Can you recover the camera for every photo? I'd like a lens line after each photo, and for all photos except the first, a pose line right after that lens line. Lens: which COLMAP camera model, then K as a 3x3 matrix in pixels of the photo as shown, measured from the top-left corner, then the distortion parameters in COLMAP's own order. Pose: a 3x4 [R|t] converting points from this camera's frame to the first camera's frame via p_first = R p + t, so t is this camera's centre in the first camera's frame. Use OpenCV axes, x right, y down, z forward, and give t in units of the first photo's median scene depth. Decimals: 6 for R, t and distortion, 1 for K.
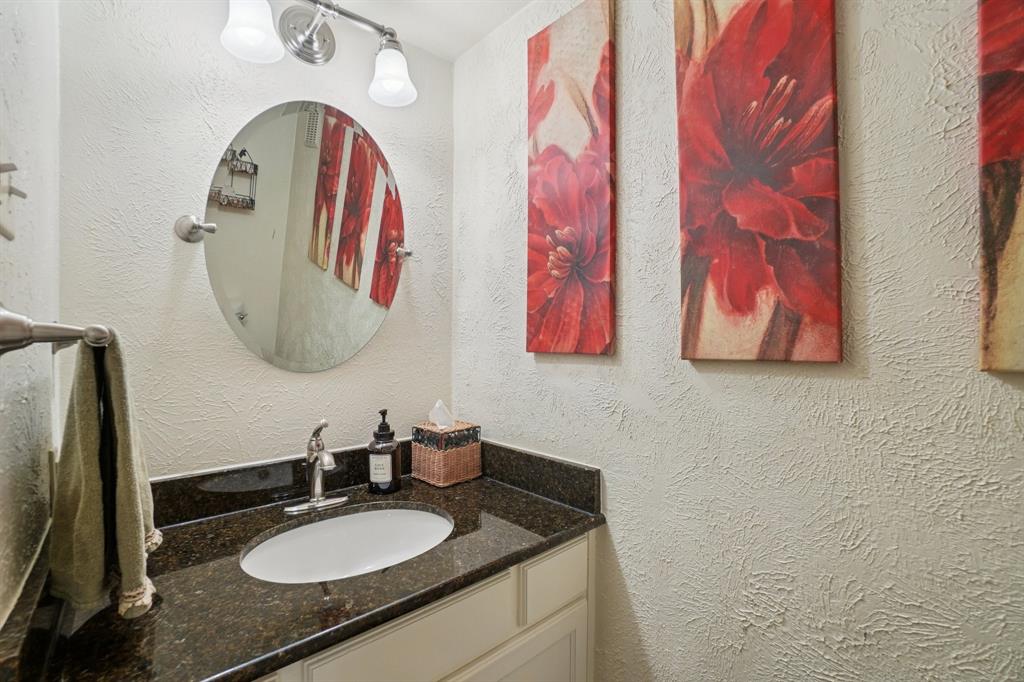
lens RADIAL K [[449.0, 0, 503.4], [0, 449.0, 339.1], [0, 0, 1]] dist [-0.060932, 0.019435]
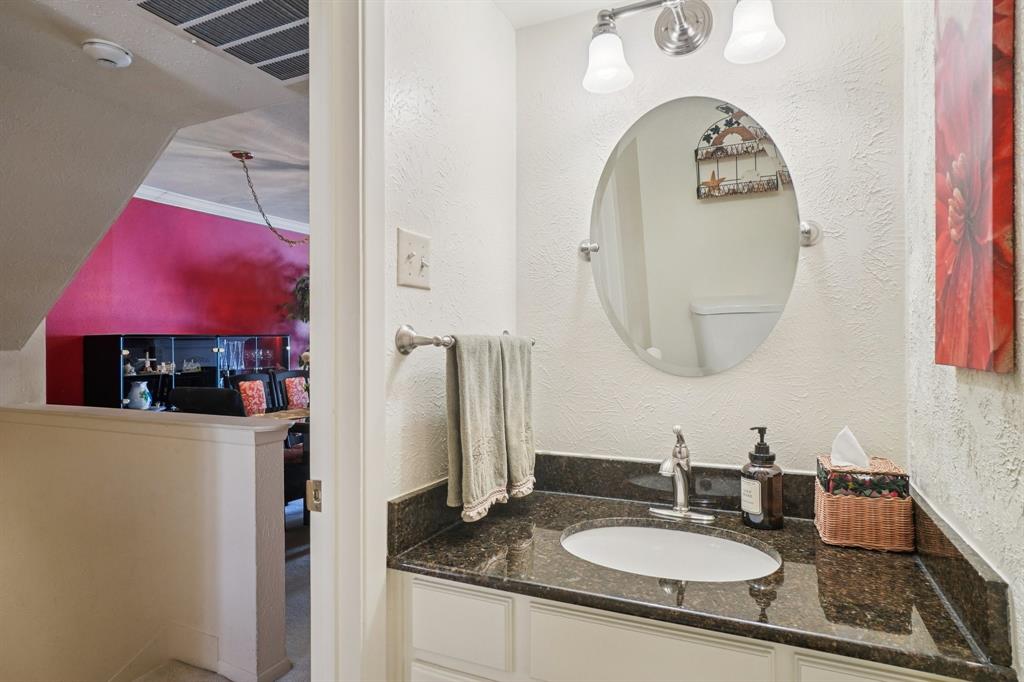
lens RADIAL K [[575.7, 0, 511.5], [0, 575.7, 322.0], [0, 0, 1]] dist [-0.003698, 0.000135]
pose [[0.412344, -0.028353, -0.910587, 0.560304], [0.002666, 0.999549, -0.029916, -0.006975], [0.911024, 0.009908, 0.412234, 0.141466]]
